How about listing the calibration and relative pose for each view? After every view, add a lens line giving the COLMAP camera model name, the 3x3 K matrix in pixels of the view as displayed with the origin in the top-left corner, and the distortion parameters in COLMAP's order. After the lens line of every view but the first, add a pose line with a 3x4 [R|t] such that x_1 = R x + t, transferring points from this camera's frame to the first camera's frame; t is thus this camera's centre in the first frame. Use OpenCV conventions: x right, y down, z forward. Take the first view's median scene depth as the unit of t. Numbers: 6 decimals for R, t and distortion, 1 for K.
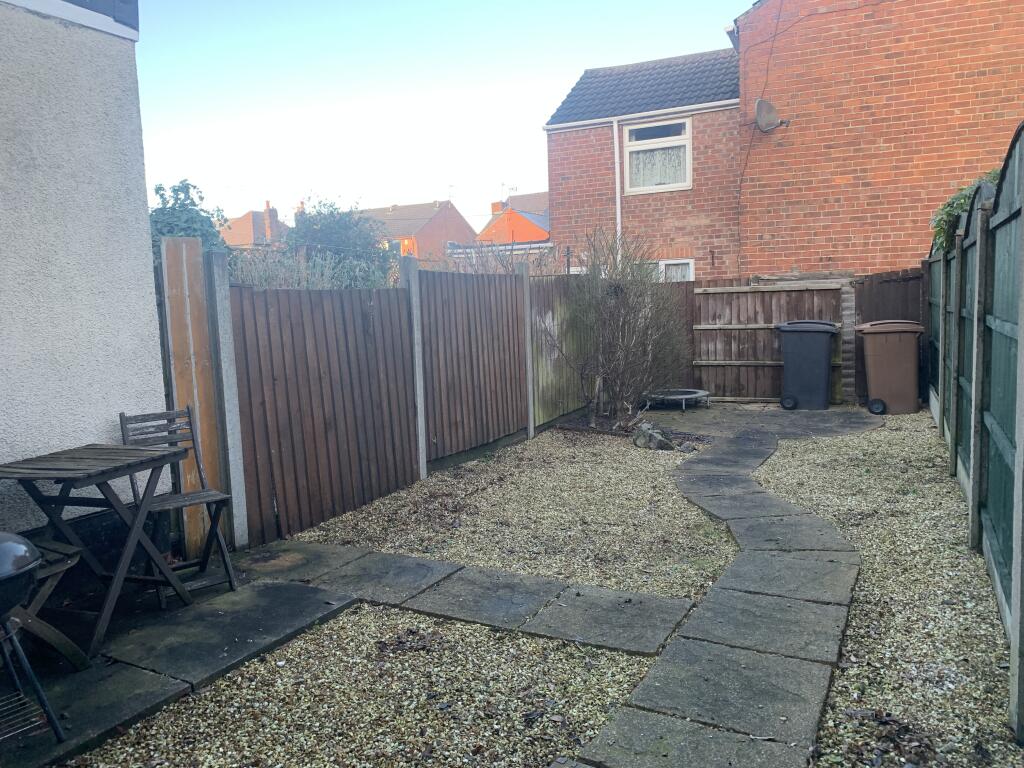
lens RADIAL K [[786.5, 0, 512.0], [0, 786.5, 384.0], [0, 0, 1]] dist [0.000273, -0.003704]
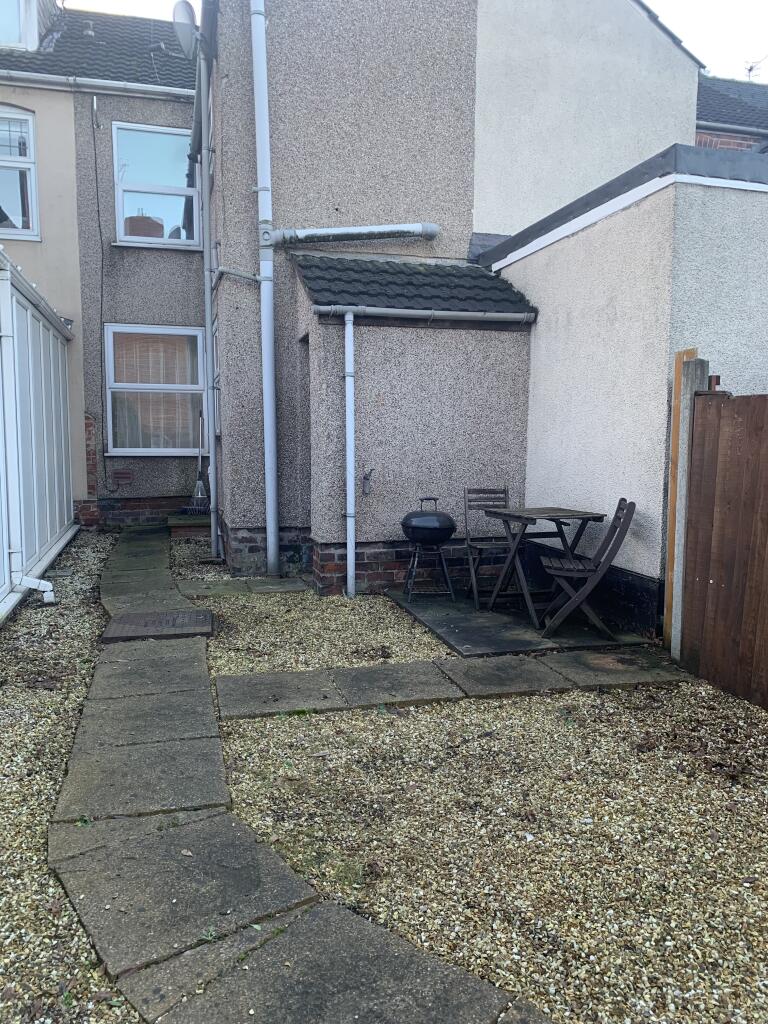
lens RADIAL K [[786.5, 0, 384.0], [0, 786.5, 512.0], [0, 0, 1]] dist [0.000273, -0.003704]
pose [[-0.716597, 0.106627, -0.689289, 0.690121], [-0.057967, 0.975723, 0.211200, -0.193237], [0.695075, 0.191301, -0.693019, 1.641924]]
